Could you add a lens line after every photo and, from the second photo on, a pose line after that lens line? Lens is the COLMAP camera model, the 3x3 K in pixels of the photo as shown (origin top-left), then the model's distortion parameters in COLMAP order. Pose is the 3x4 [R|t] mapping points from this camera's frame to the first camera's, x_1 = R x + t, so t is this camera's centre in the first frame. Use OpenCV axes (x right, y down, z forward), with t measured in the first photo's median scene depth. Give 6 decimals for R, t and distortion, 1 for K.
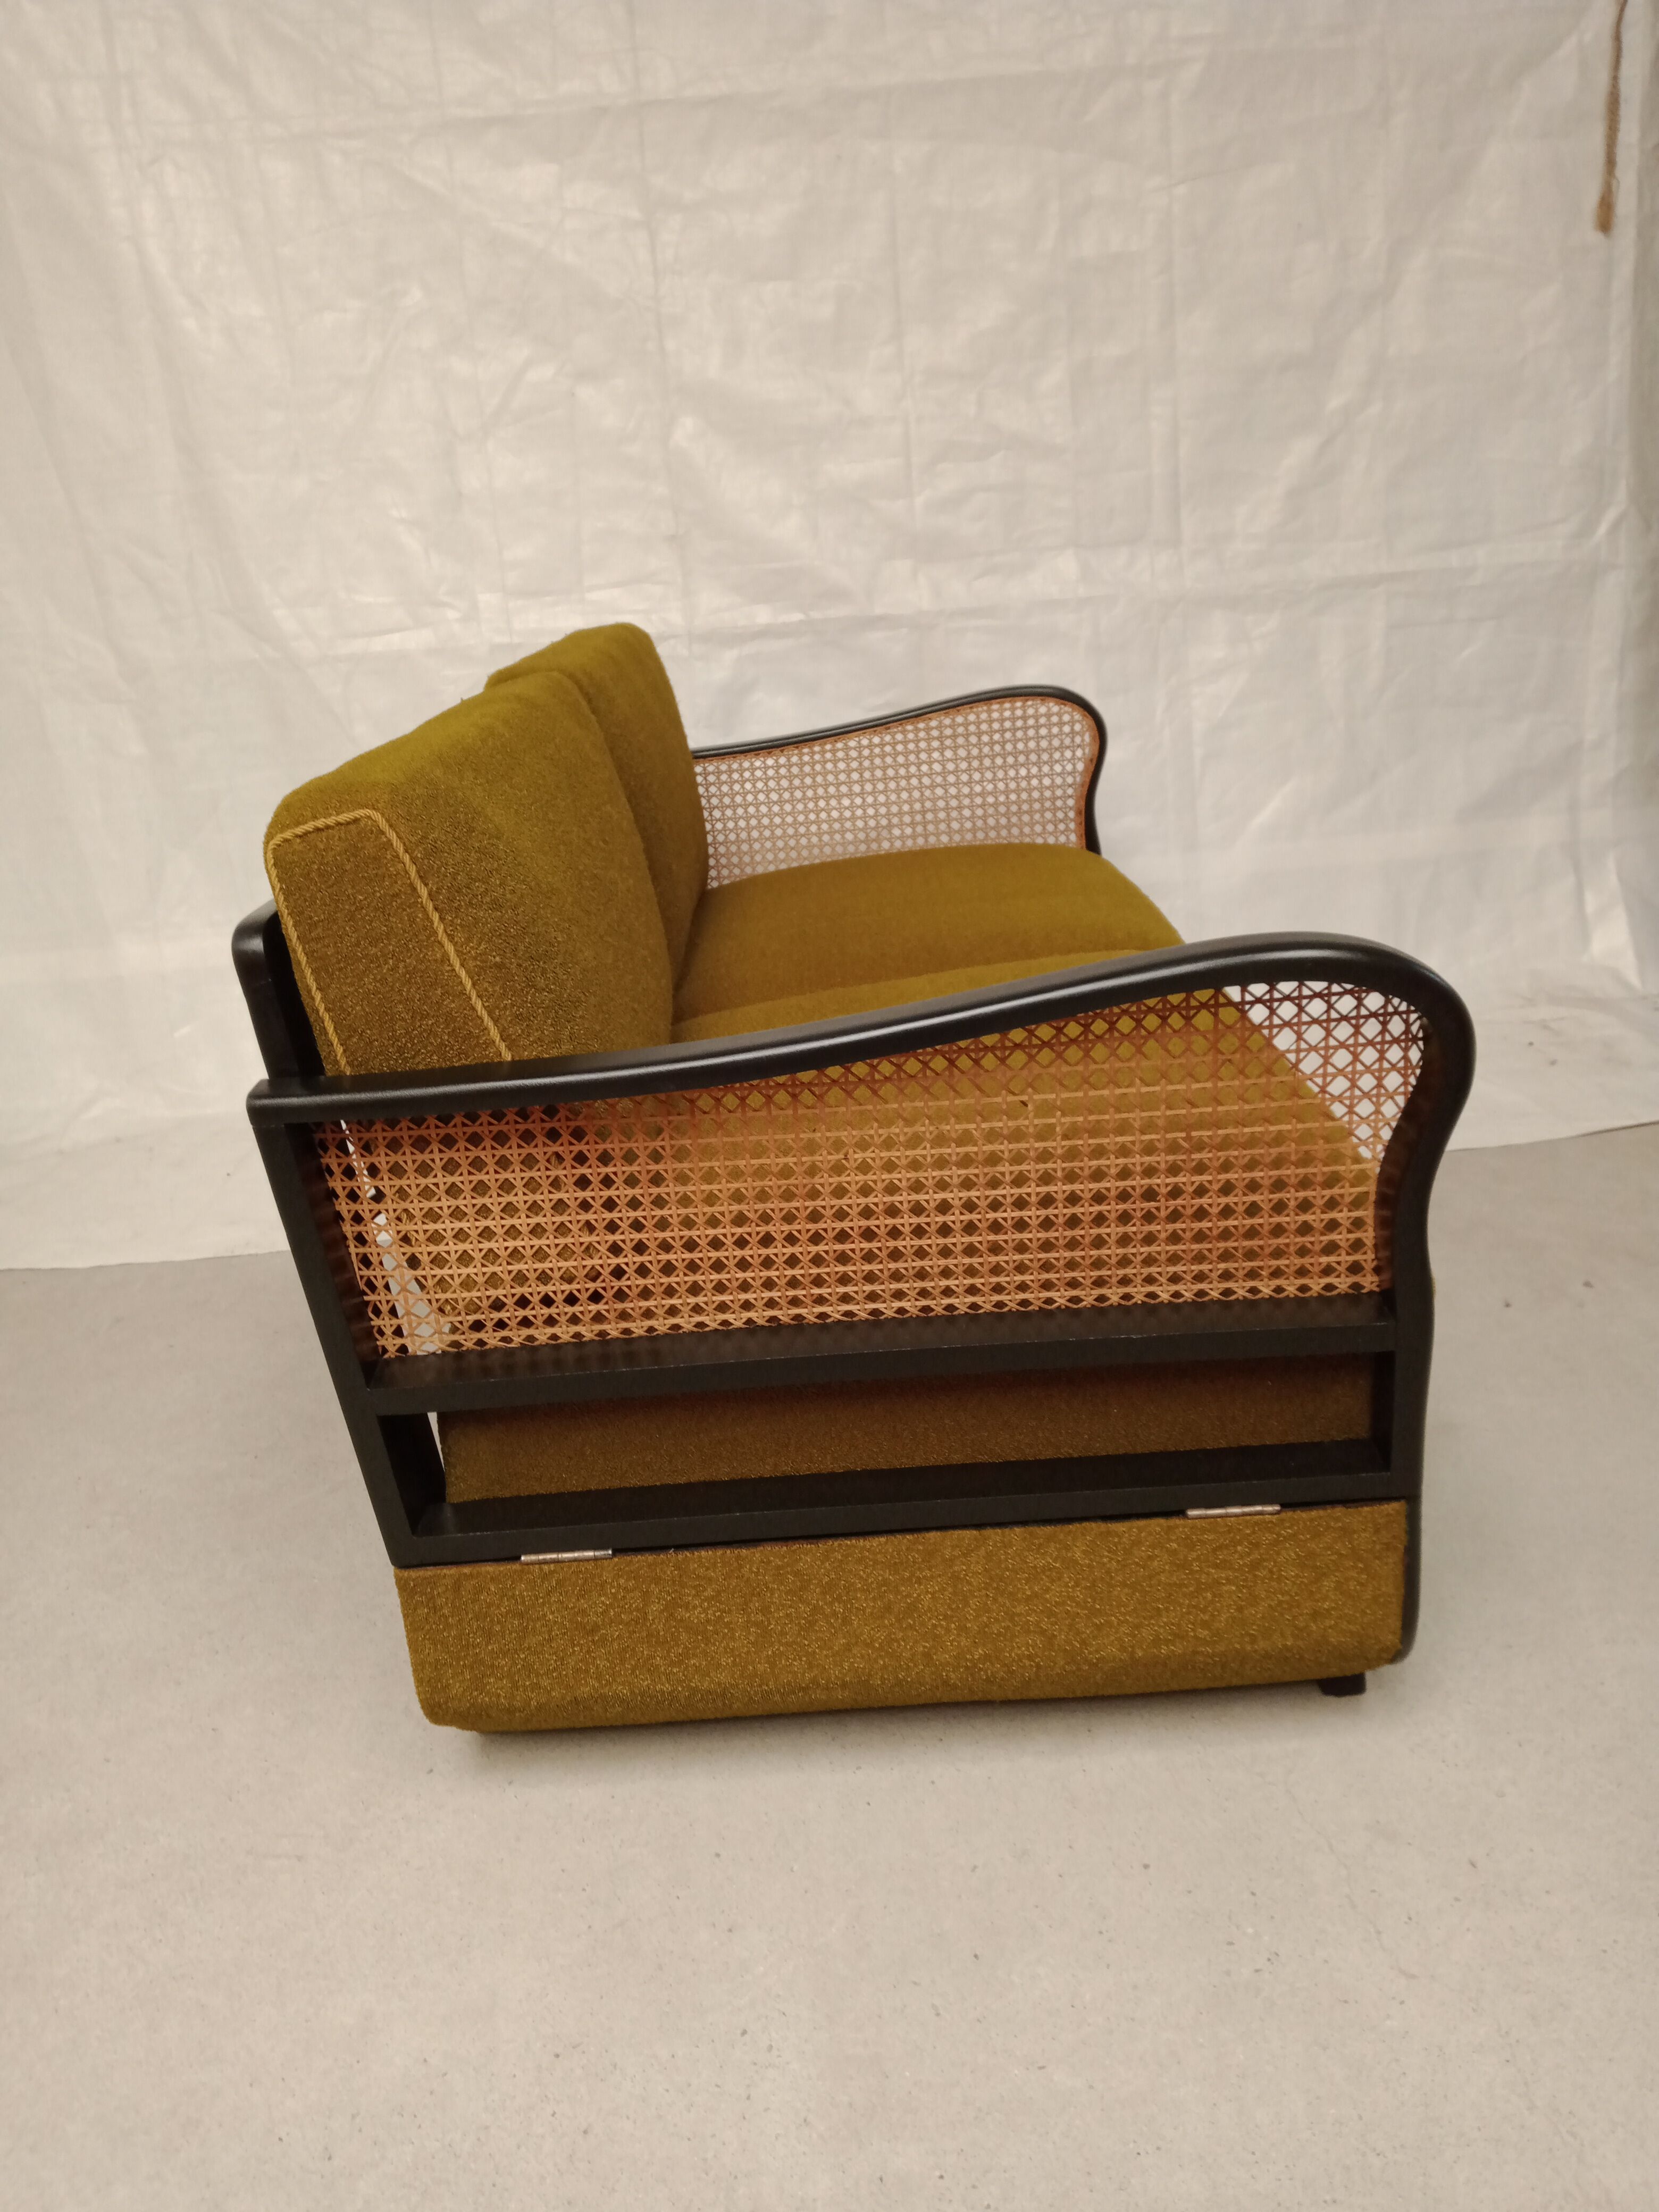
lens RADIAL K [[1736.8, 0, 826.4], [0, 1736.8, 1083.7], [0, 0, 1]] dist [0.023092, -0.038719]
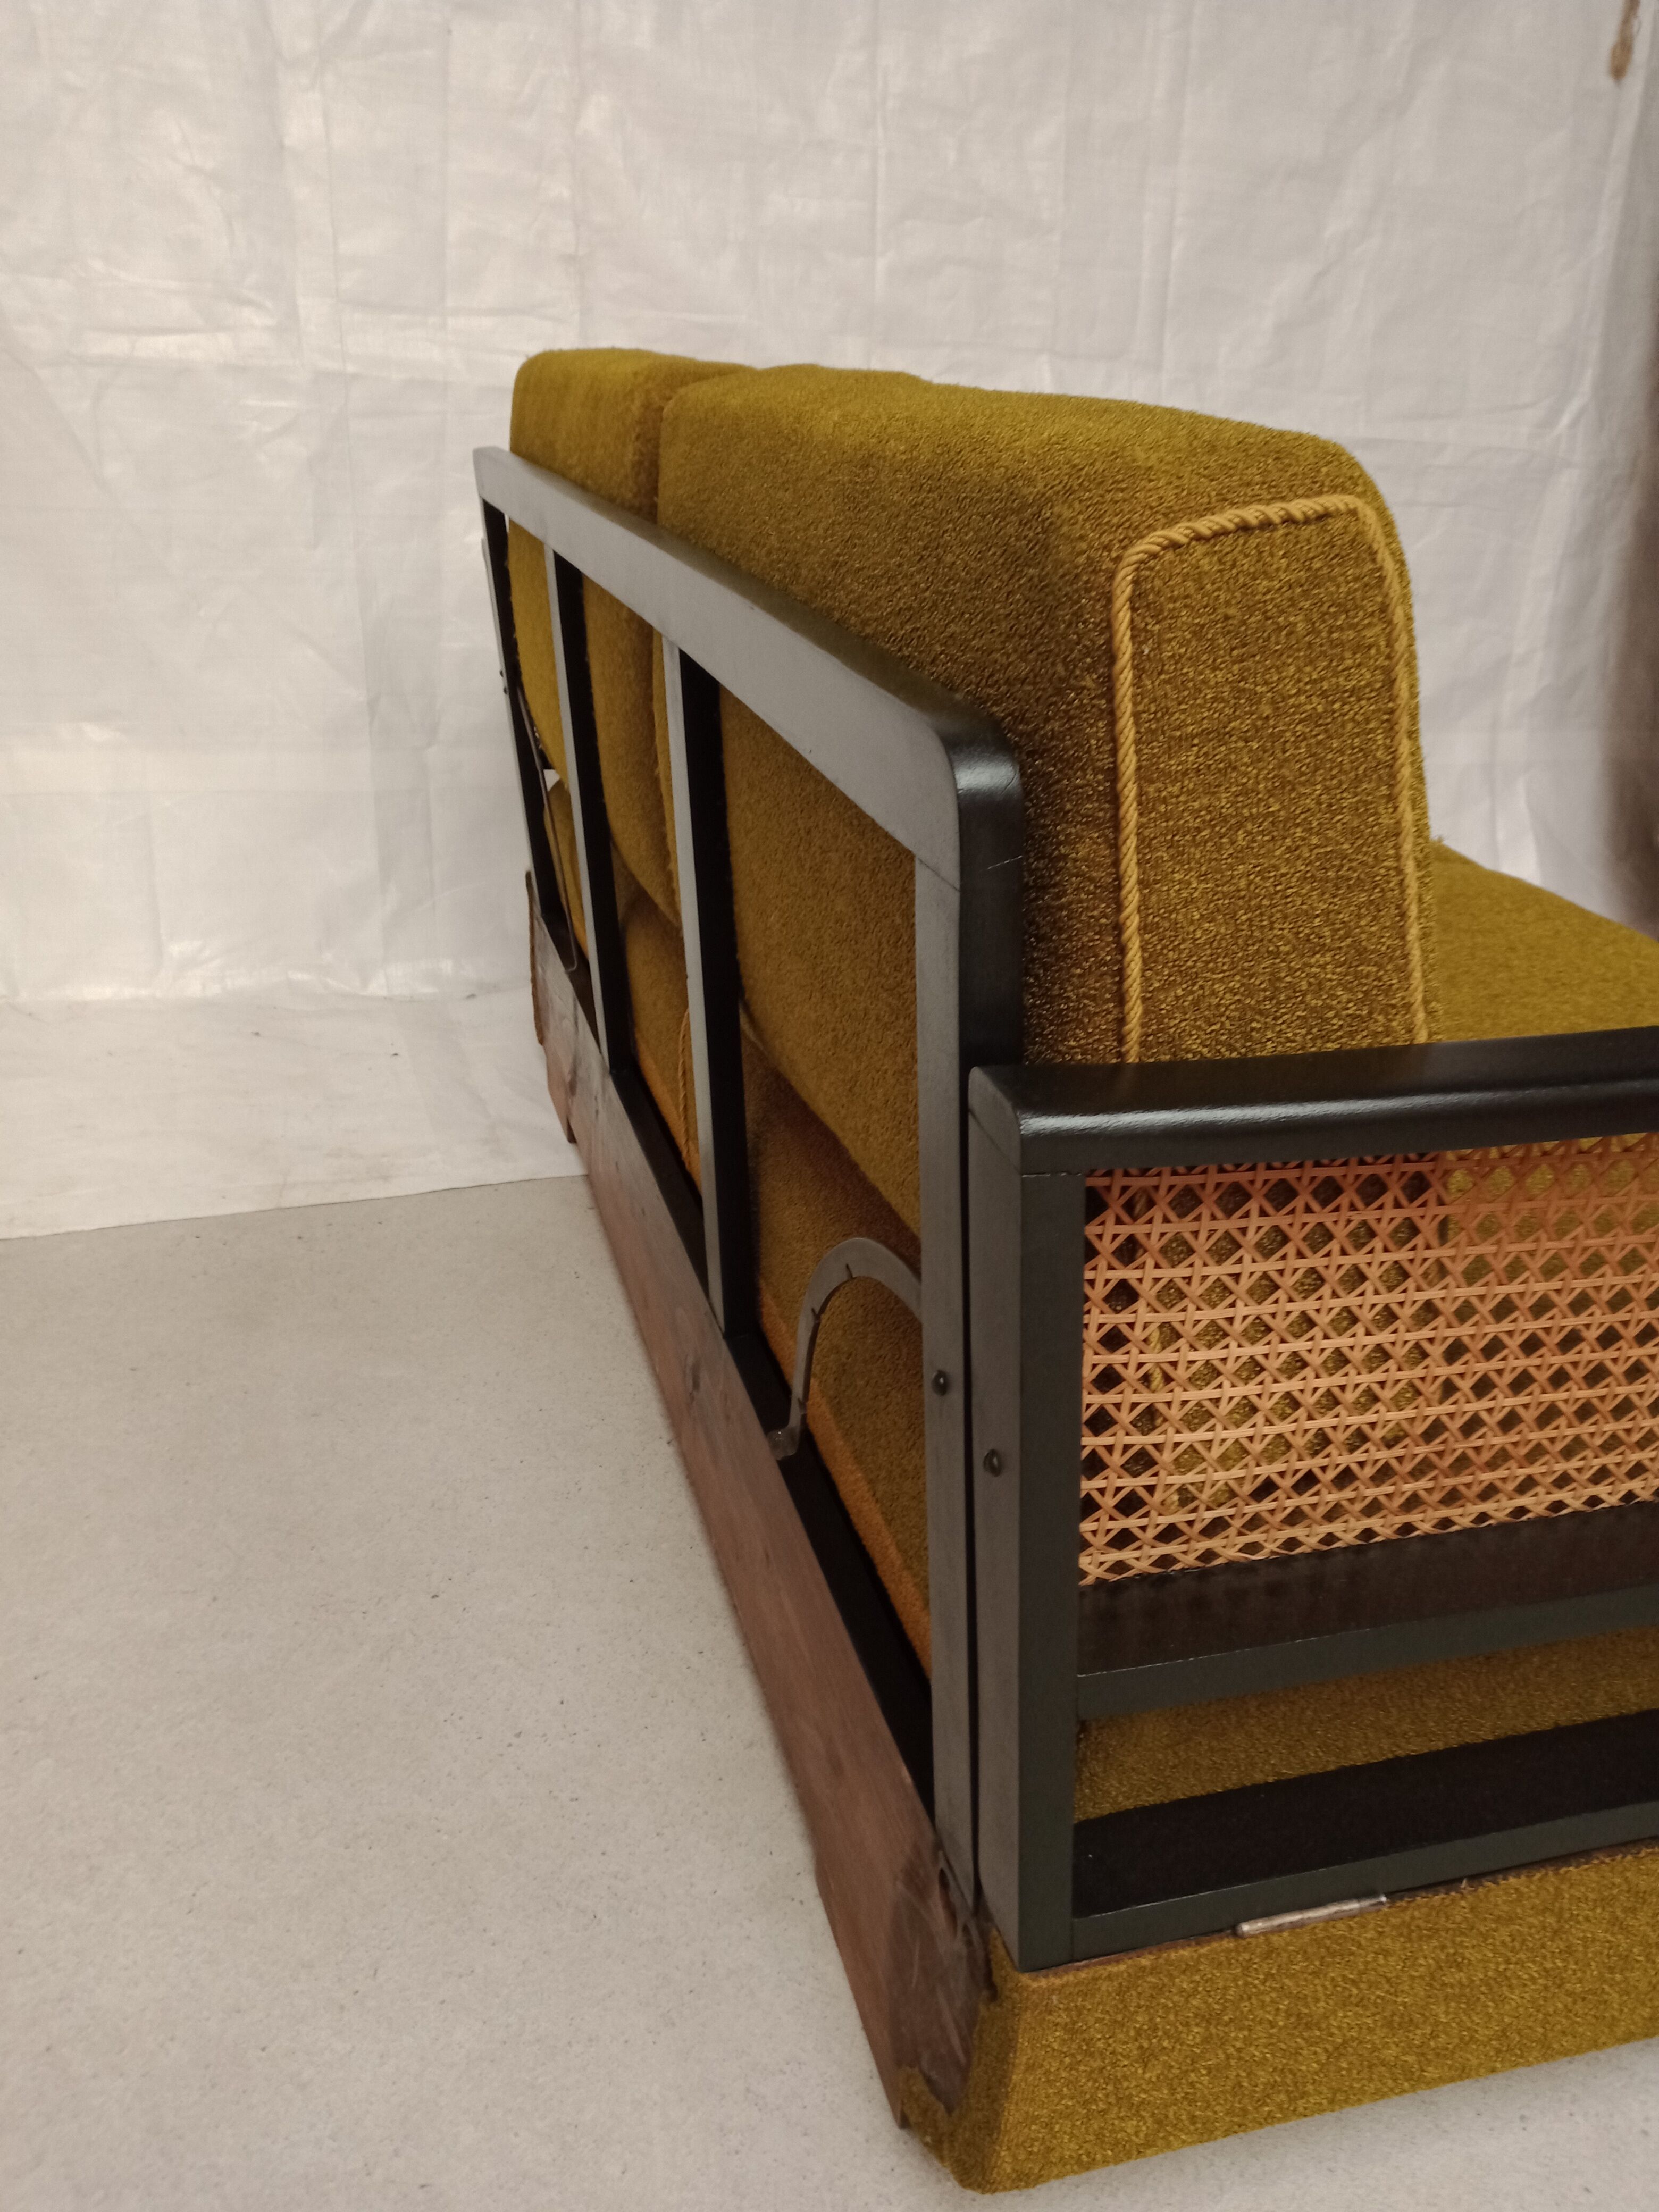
lens RADIAL K [[1736.8, 0, 831.5], [0, 1736.8, 1093.9], [0, 0, 1]] dist [0.023092, -0.038719]
pose [[0.952469, 0.018935, 0.304047, -0.202041], [-0.040654, 0.997040, 0.065261, -0.009753], [-0.301911, -0.074520, 0.950419, 0.227737]]
